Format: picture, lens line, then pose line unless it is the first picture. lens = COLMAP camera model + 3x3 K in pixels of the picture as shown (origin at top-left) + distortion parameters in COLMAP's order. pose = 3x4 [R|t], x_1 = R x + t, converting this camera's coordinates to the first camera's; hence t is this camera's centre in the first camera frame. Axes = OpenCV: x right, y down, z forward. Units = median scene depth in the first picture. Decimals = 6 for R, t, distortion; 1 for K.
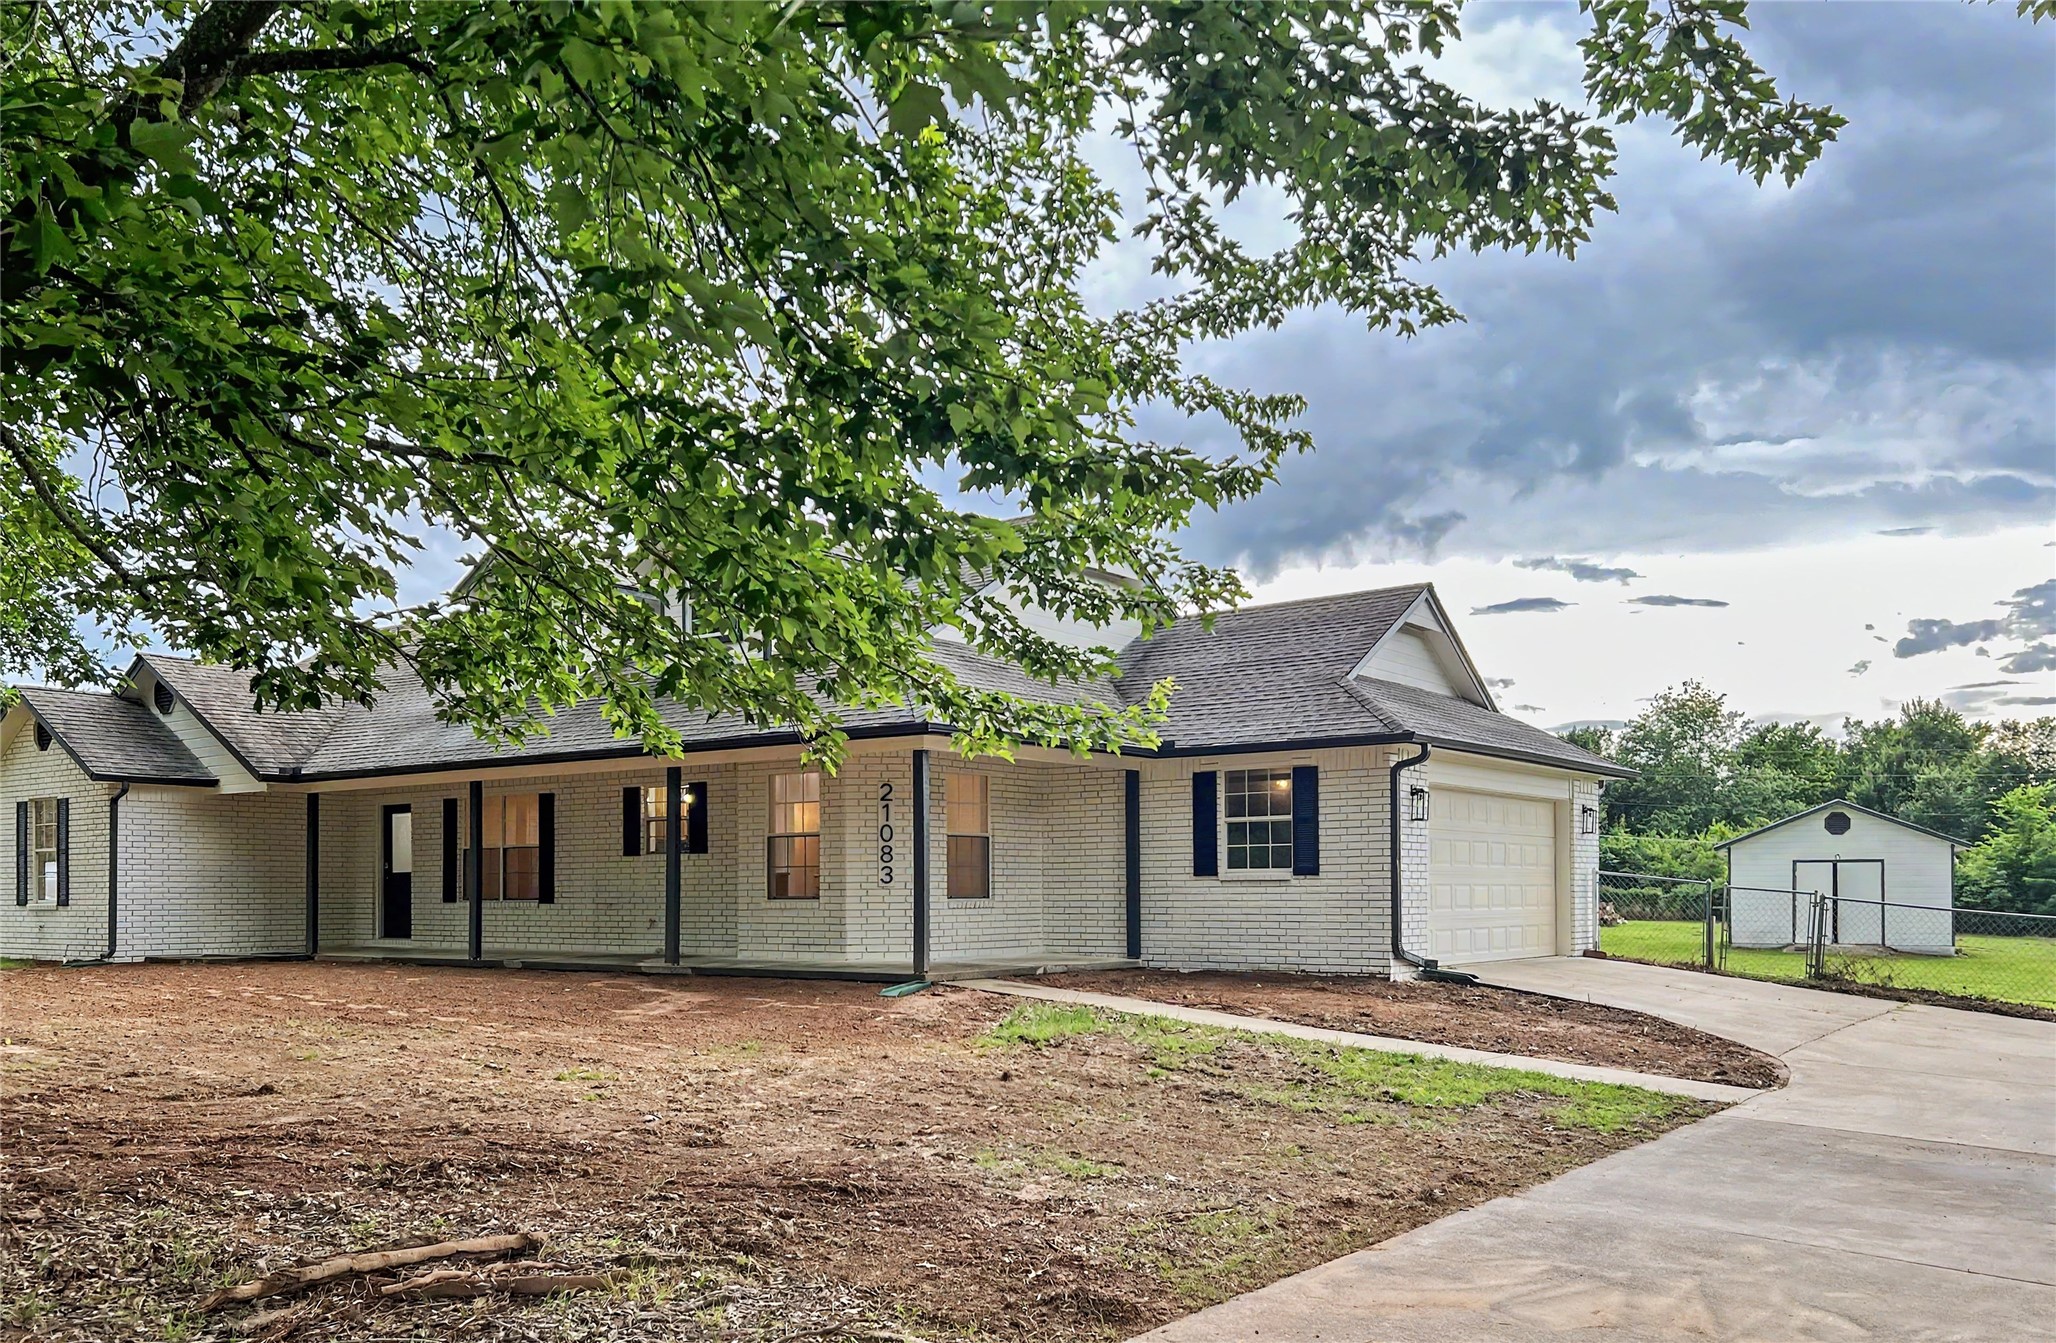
lens RADIAL K [[1725.0, 0, 1009.8], [0, 1725.0, 880.5], [0, 0, 1]] dist [0.046856, -0.014913]
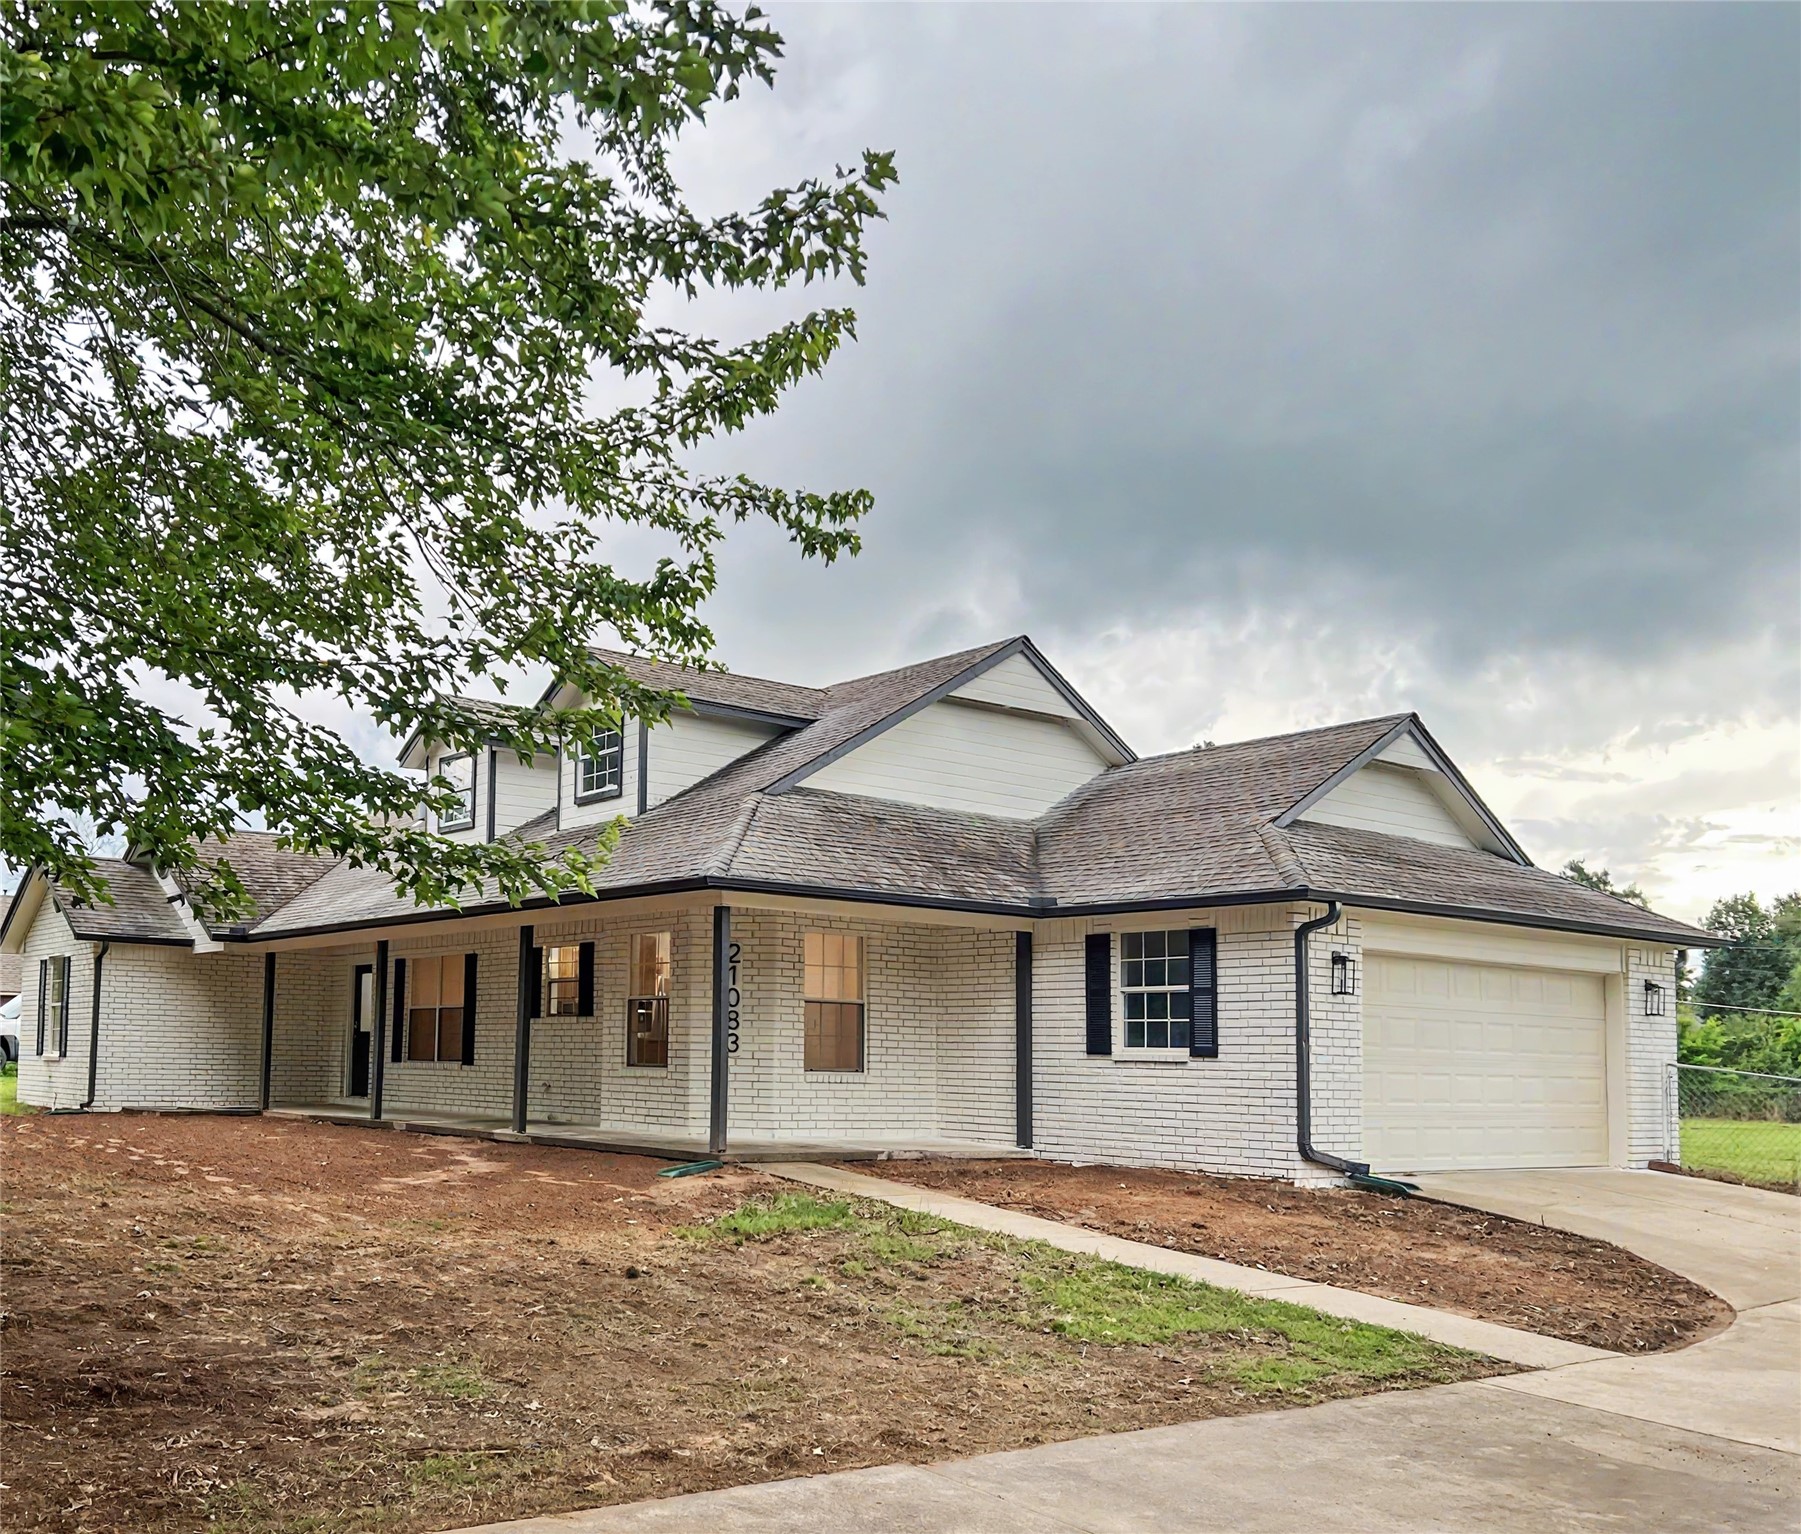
lens RADIAL K [[1792.1, 0, 702.4], [0, 1792.1, 916.7], [0, 0, 1]] dist [0.025403, 0.000000]
pose [[0.951565, 0.001908, -0.307443, 0.200424], [-0.025209, 0.997098, -0.071835, -0.001835], [0.306414, 0.076106, 0.948851, 0.081305]]
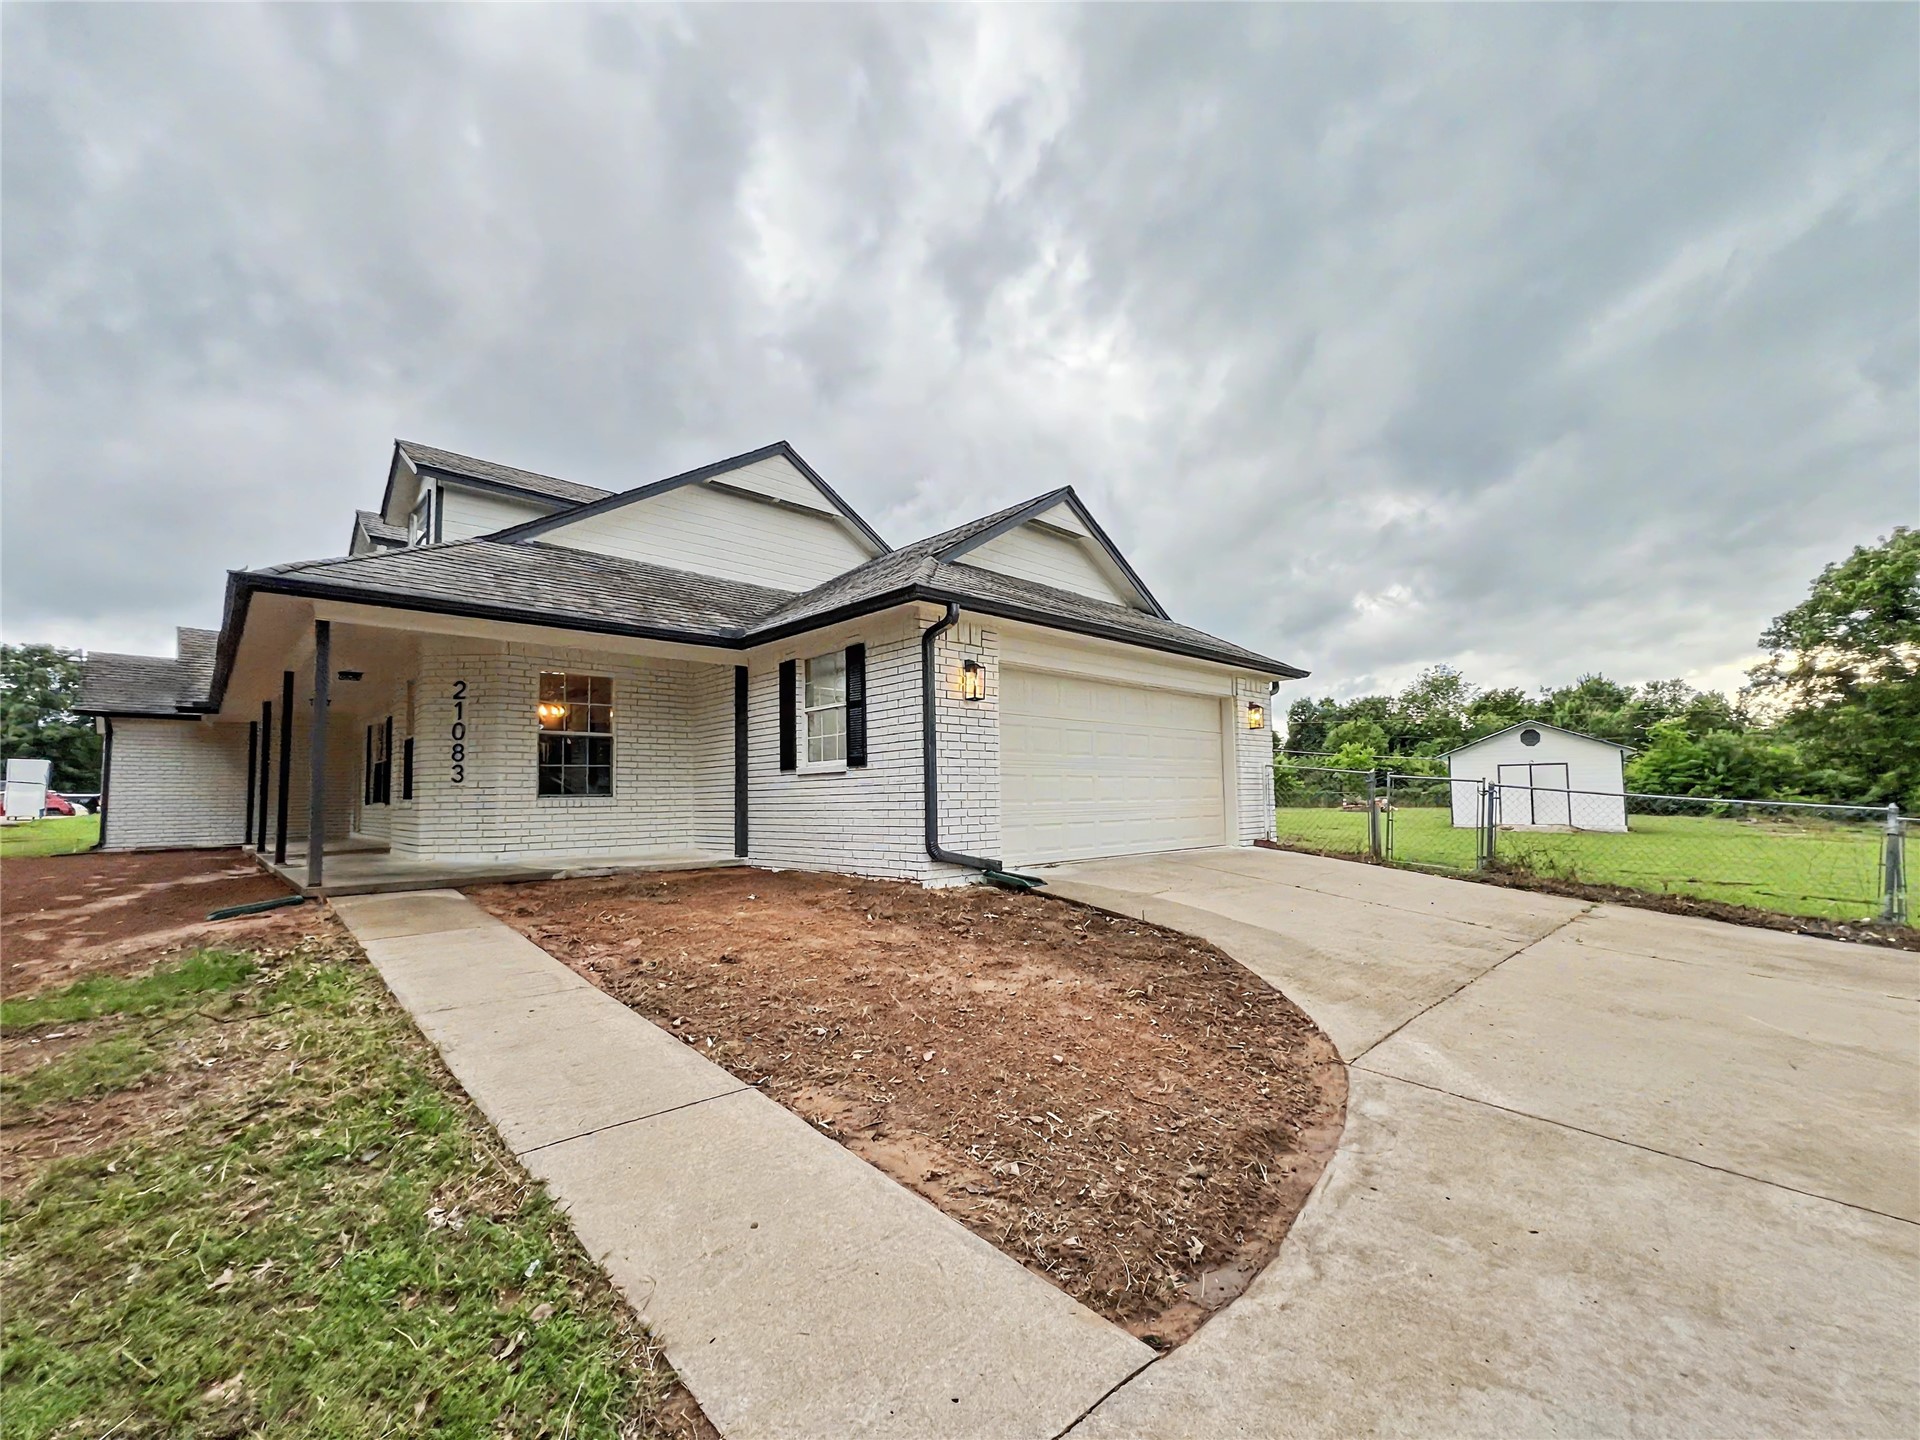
lens RADIAL K [[803.8, 0, 1000.2], [0, 803.8, 754.0], [0, 0, 1]] dist [0.008225, 0.001813]
pose [[0.988431, -0.020292, -0.150306, 0.295578], [0.013149, 0.998743, -0.048364, 0.011415], [0.151099, 0.045828, 0.987456, 0.577963]]
